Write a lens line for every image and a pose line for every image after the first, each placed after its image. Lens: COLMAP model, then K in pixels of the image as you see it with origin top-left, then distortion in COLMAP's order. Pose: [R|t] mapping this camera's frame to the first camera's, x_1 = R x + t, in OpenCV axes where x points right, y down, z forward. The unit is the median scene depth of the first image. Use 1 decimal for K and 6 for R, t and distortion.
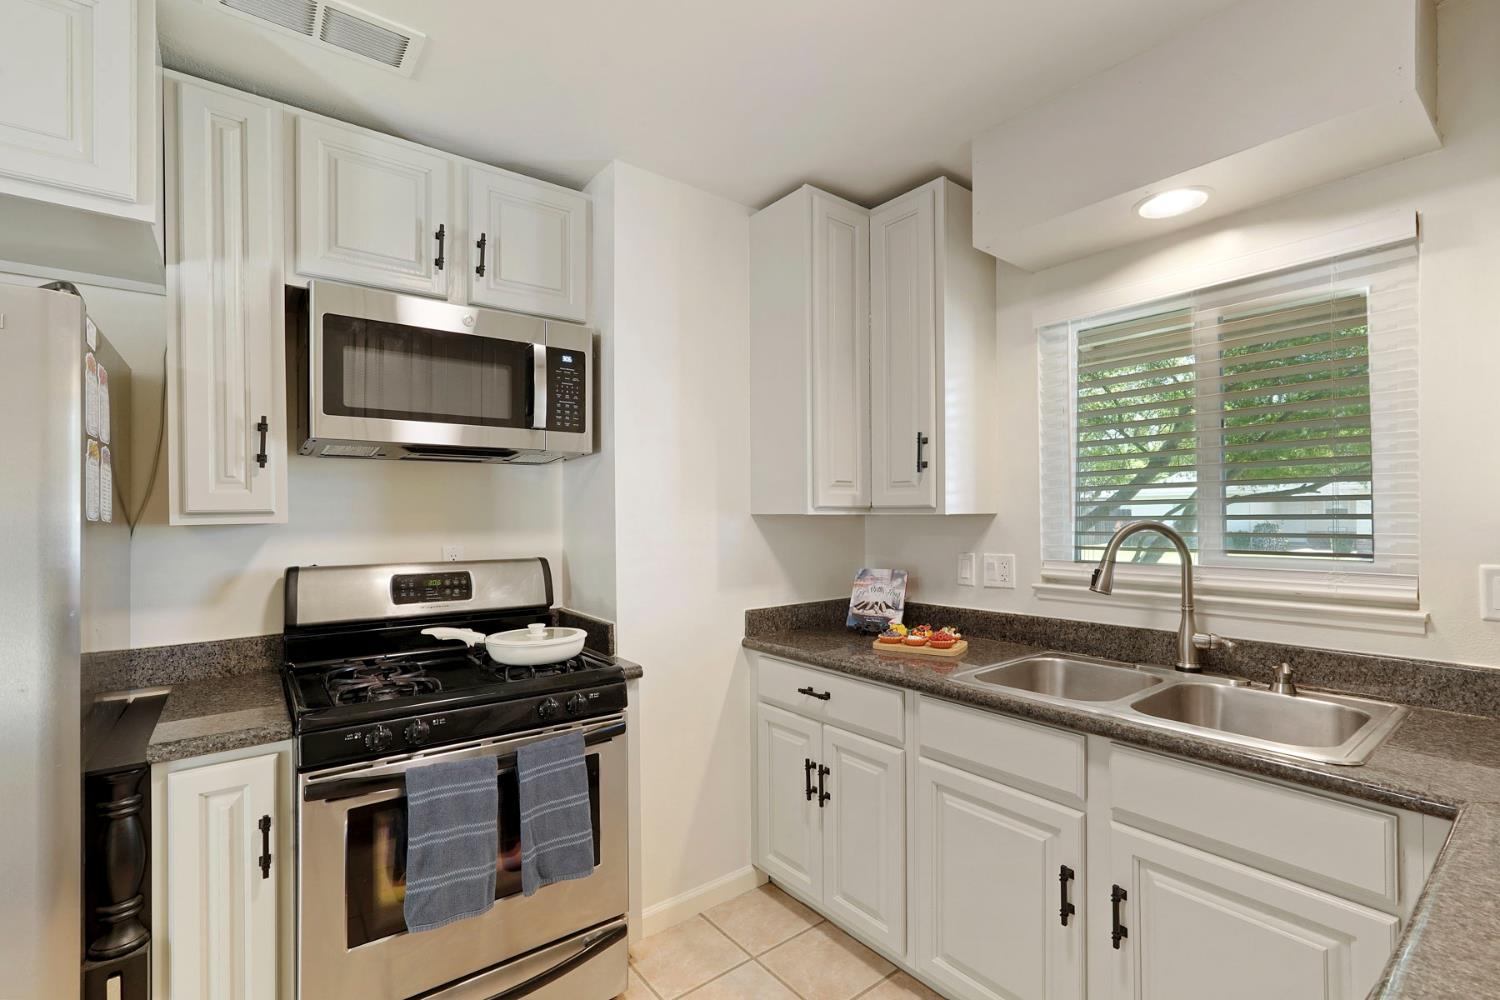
lens RADIAL K [[666.9, 0, 757.2], [0, 666.9, 505.5], [0, 0, 1]] dist [-0.006425, 0.005640]
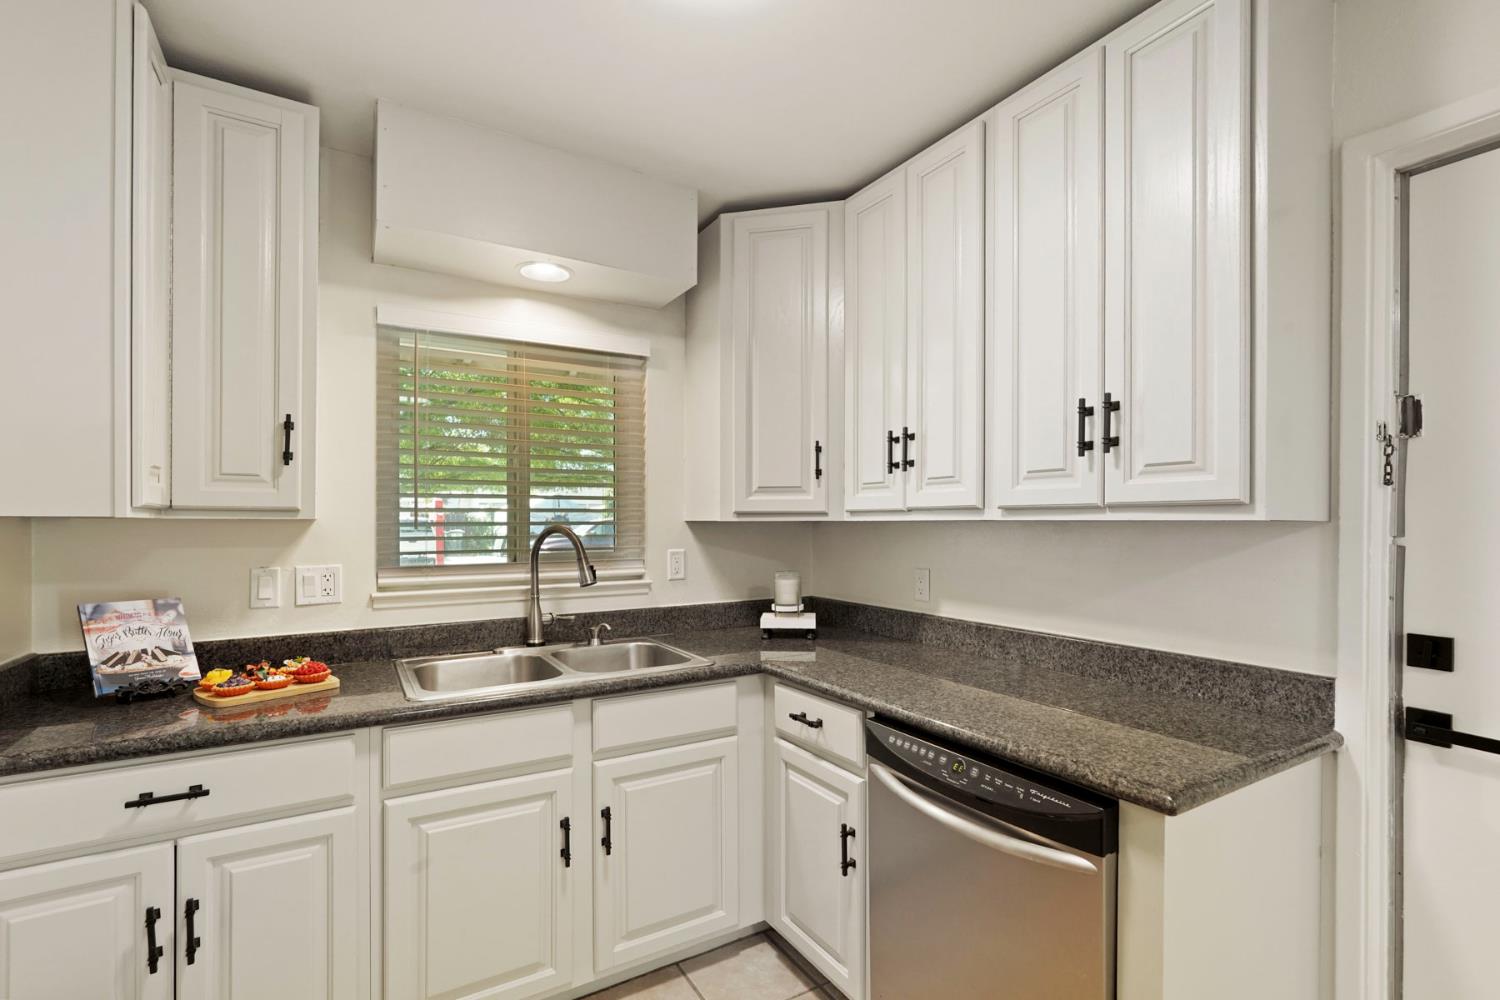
lens RADIAL K [[666.9, 0, 740.1], [0, 666.9, 528.5], [0, 0, 1]] dist [-0.006425, 0.005640]
pose [[0.154933, -0.003910, 0.987917, -0.468093], [-0.015346, 0.999862, 0.006364, 0.012102], [-0.987806, -0.016146, 0.154851, 0.371679]]
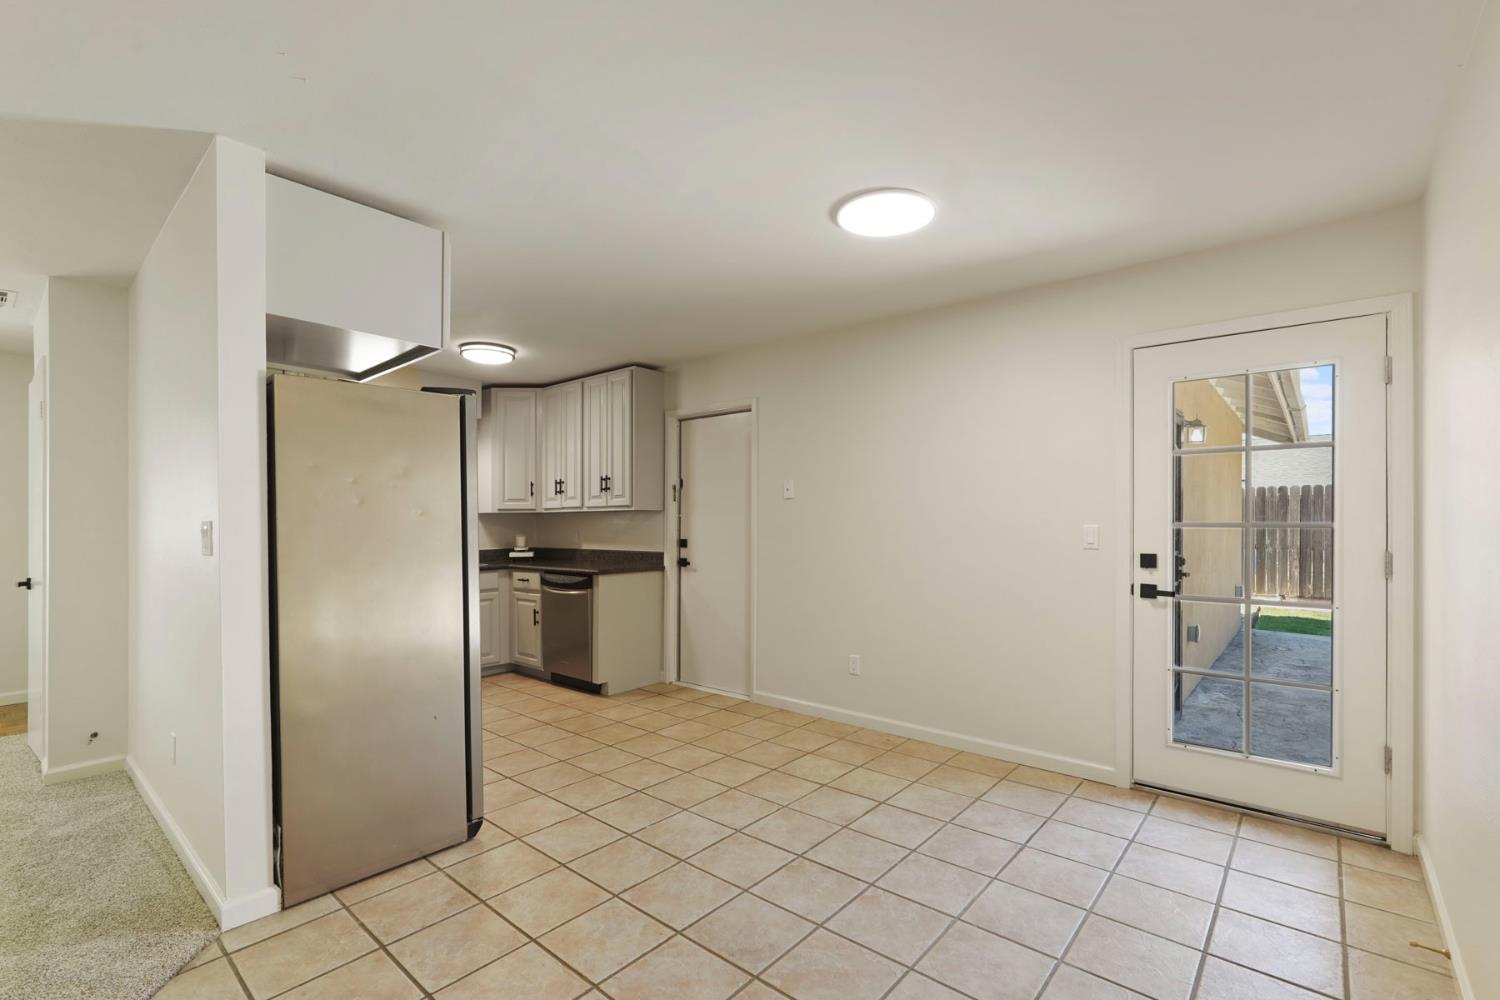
lens RADIAL K [[666.9, 0, 738.7], [0, 666.9, 511.0], [0, 0, 1]] dist [-0.006425, 0.005640]
pose [[-0.173231, 0.021826, 0.984639, -2.275367], [-0.003574, 0.999734, -0.022789, 0.058942], [-0.984875, -0.007467, -0.173107, 0.044606]]
